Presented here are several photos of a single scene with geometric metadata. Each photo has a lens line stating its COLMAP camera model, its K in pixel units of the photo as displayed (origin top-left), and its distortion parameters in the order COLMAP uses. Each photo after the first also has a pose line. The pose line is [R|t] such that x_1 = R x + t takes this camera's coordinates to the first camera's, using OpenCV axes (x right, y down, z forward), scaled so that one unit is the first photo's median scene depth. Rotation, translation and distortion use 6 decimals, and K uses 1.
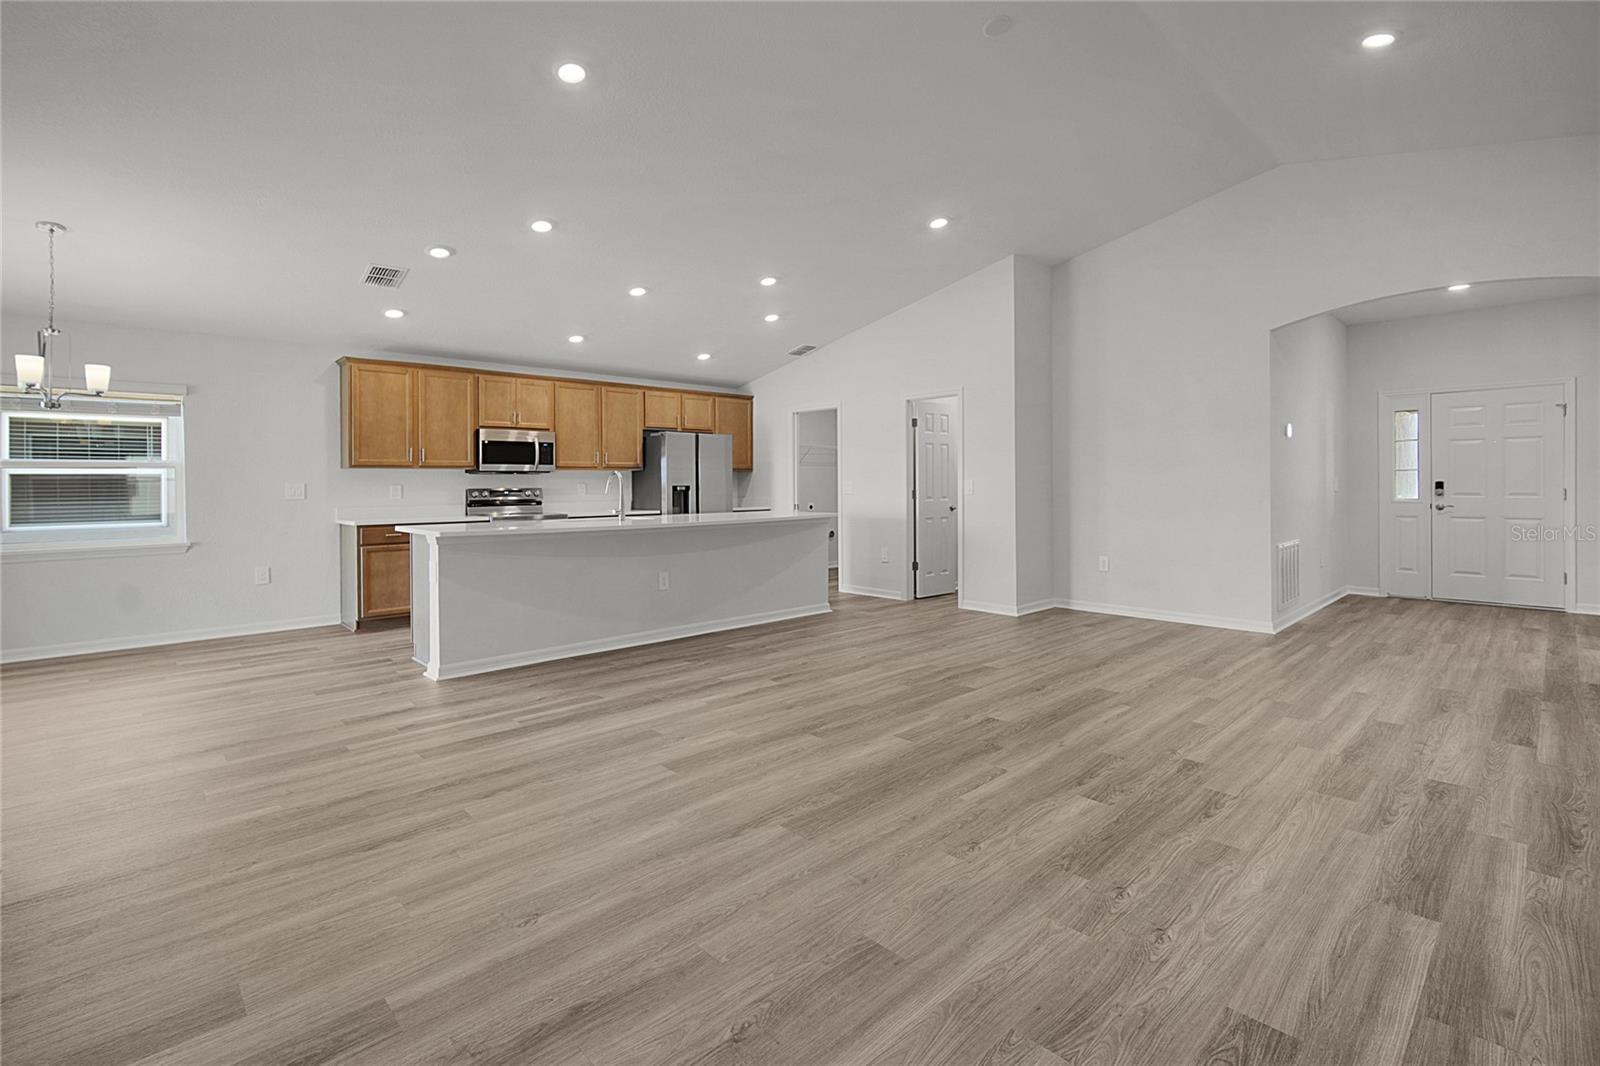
lens RADIAL K [[730.1, 0, 777.8], [0, 730.1, 483.6], [0, 0, 1]] dist [-0.002657, 0.000177]
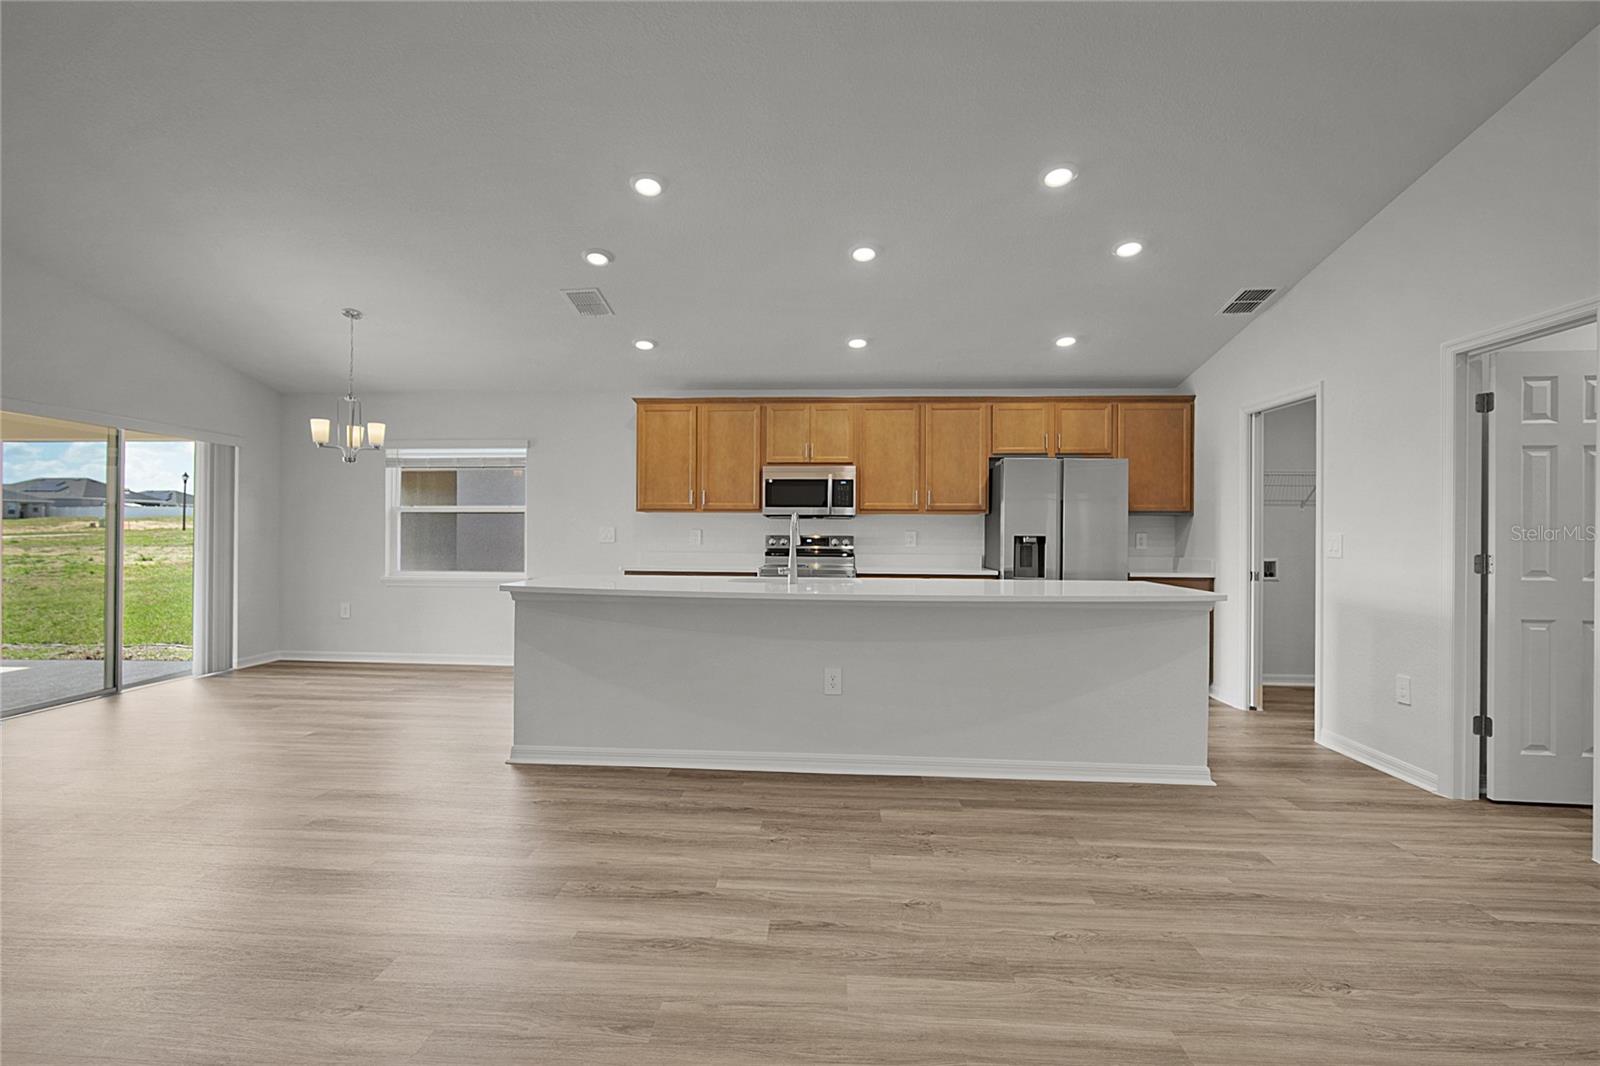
lens RADIAL K [[718.0, 0, 800.0], [0, 718.0, 533.0], [0, 0, 1]] dist [0.001862, 0.000172]
pose [[0.696087, 0.013765, -0.717825, 0.223634], [-0.012870, 0.999895, 0.006693, -0.001946], [0.717842, 0.004580, 0.696191, 0.419071]]
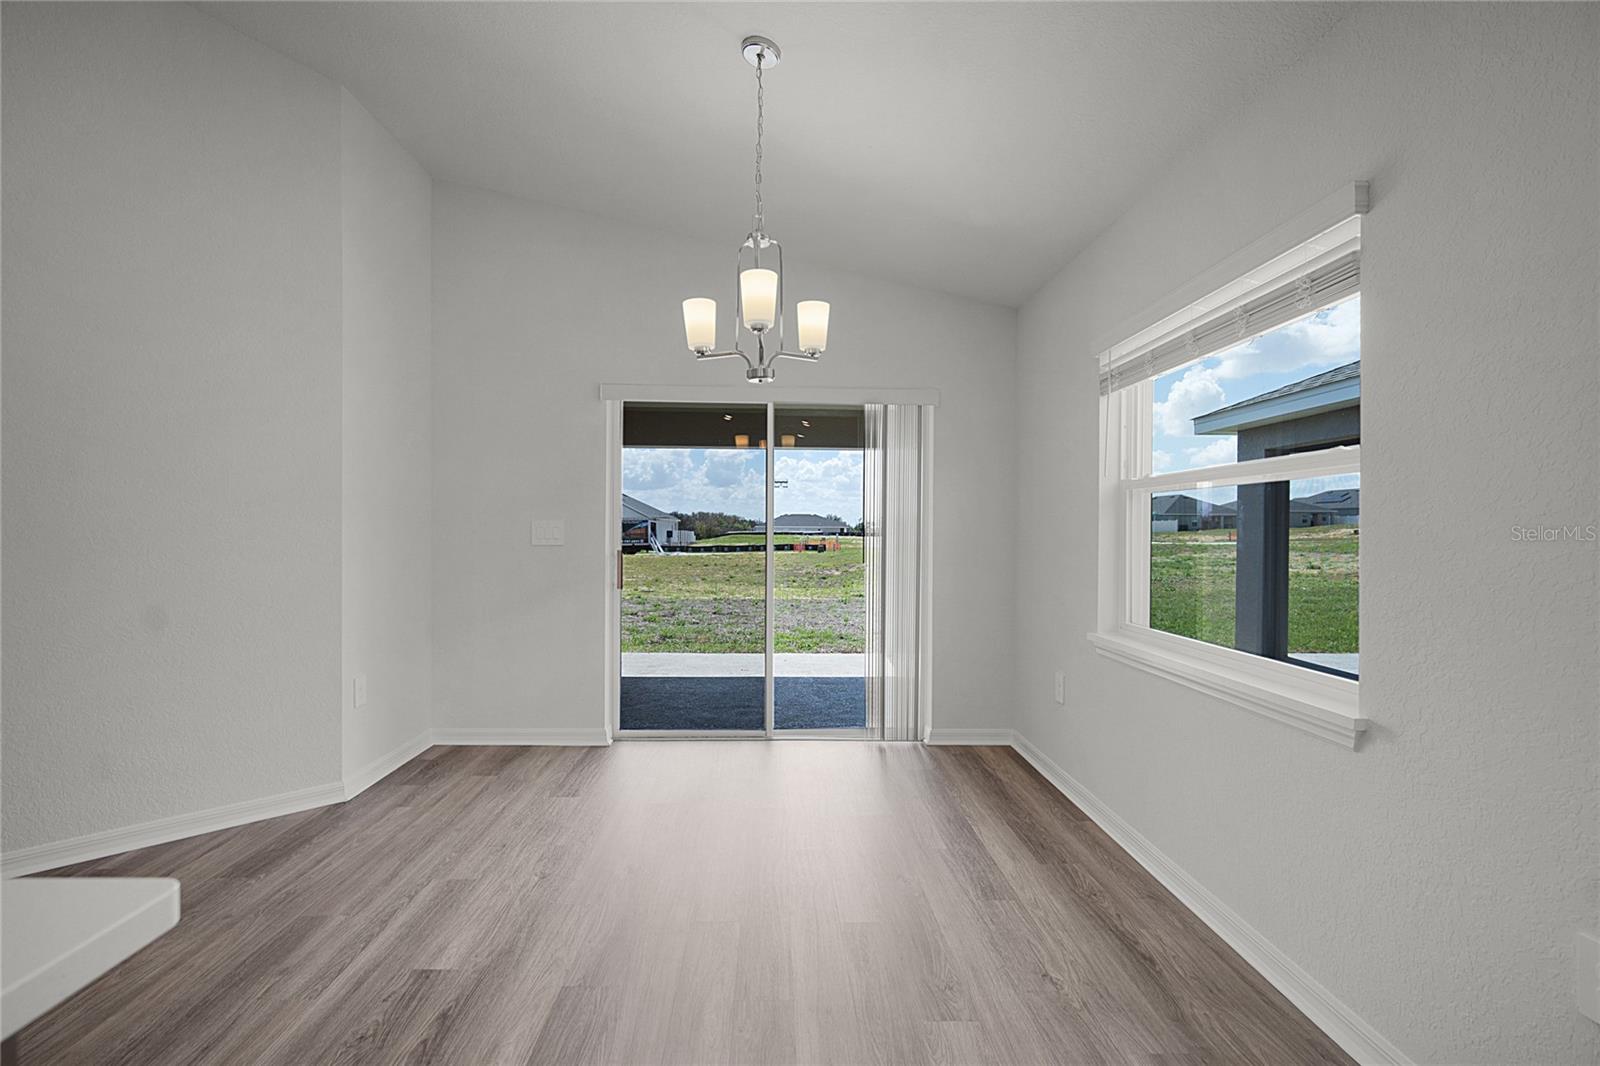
lens RADIAL K [[718.0, 0, 800.0], [0, 718.0, 533.0], [0, 0, 1]] dist [0.001862, 0.000172]
pose [[-0.646443, 0.006753, -0.762932, -0.355588], [0.000219, 0.999962, 0.008666, 0.003747], [0.762962, 0.005435, -0.646420, 0.810876]]
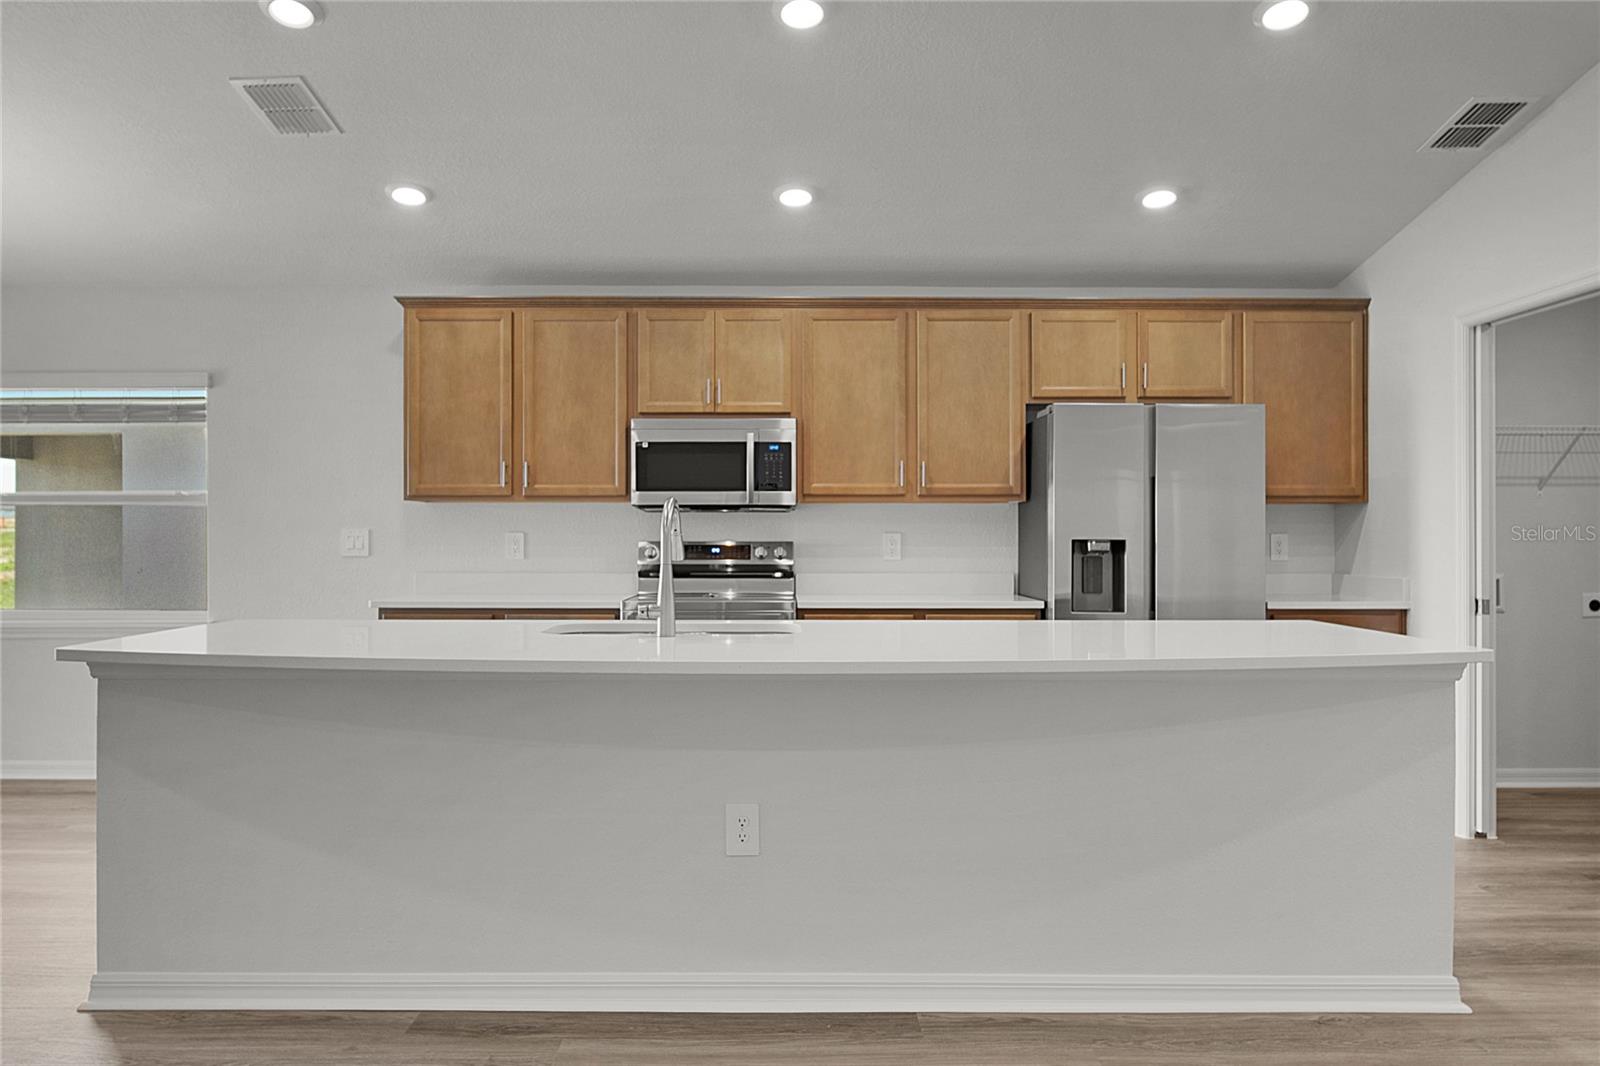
lens RADIAL K [[1078.3, 0, 800.0], [0, 1078.3, 533.0], [0, 0, 1]] dist [-0.005302, 0.000080]
pose [[0.743206, 0.007231, -0.669023, 0.150311], [-0.006821, 0.999972, 0.003232, -0.001737], [0.669027, 0.002161, 0.743235, 0.515785]]
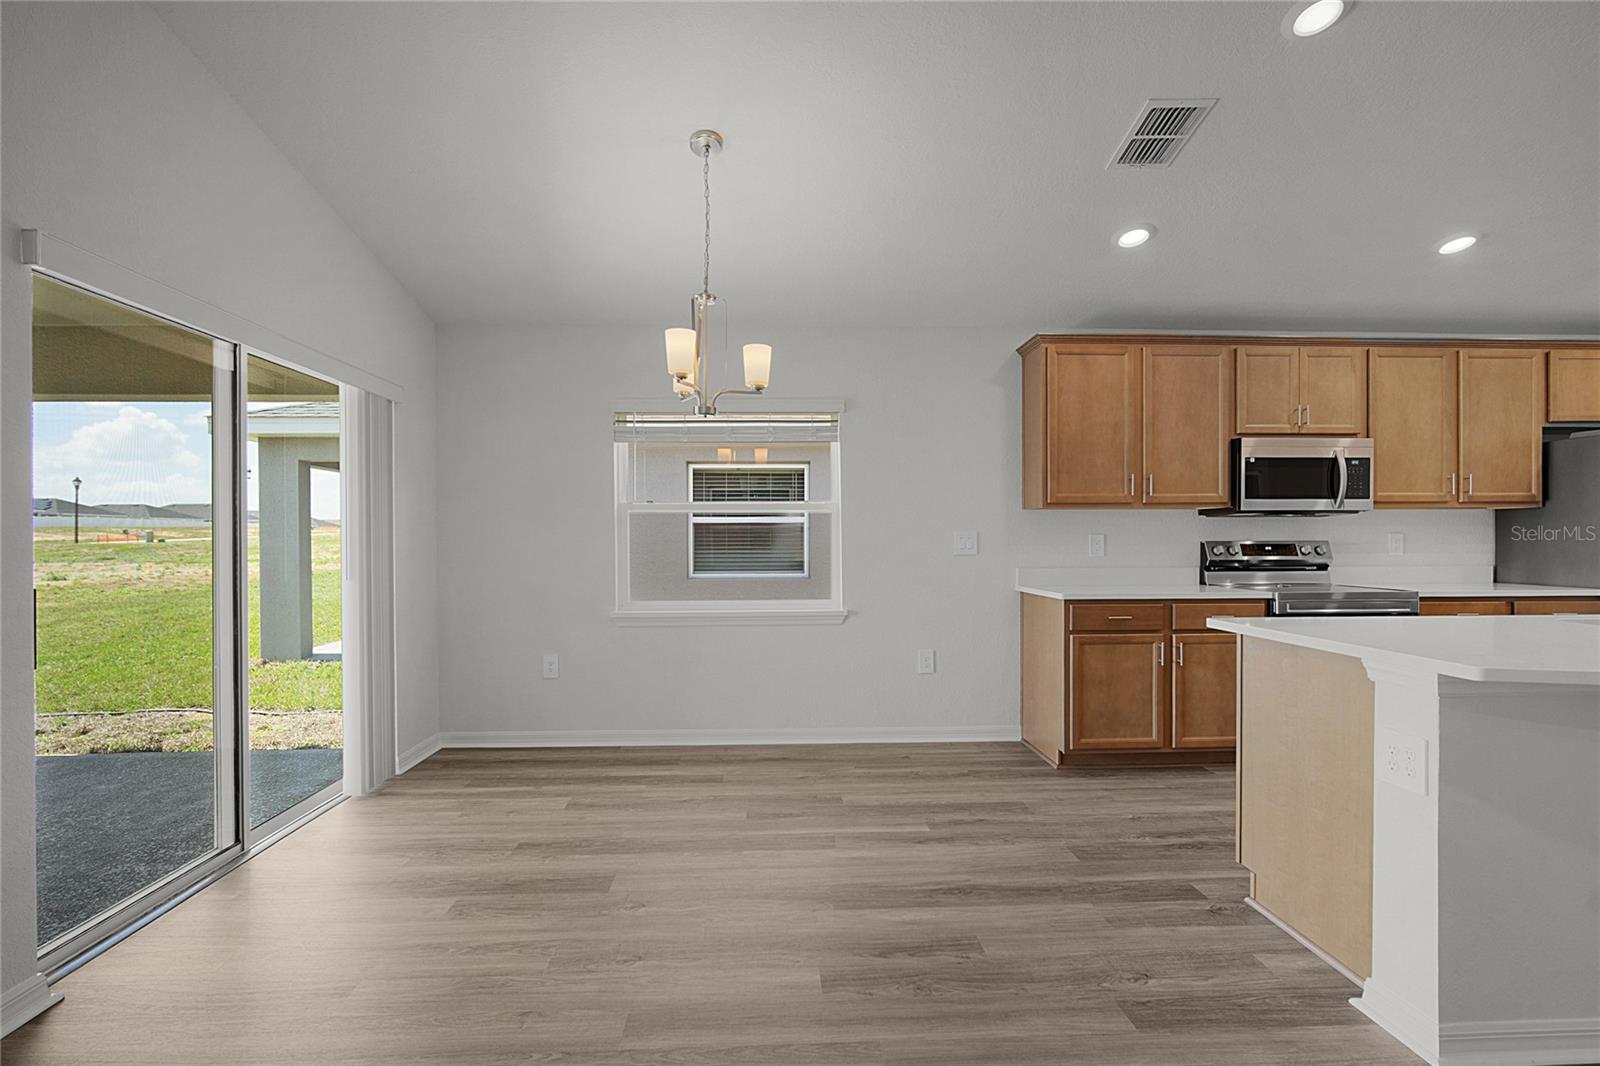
lens RADIAL K [[695.8, 0, 796.2], [0, 695.8, 540.9], [0, 0, 1]] dist [-0.001644, 0.000066]
pose [[0.771168, 0.008645, -0.636574, -0.314469], [-0.003420, 0.999950, 0.009437, 0.002497], [0.636623, -0.005101, 0.771158, 0.334056]]
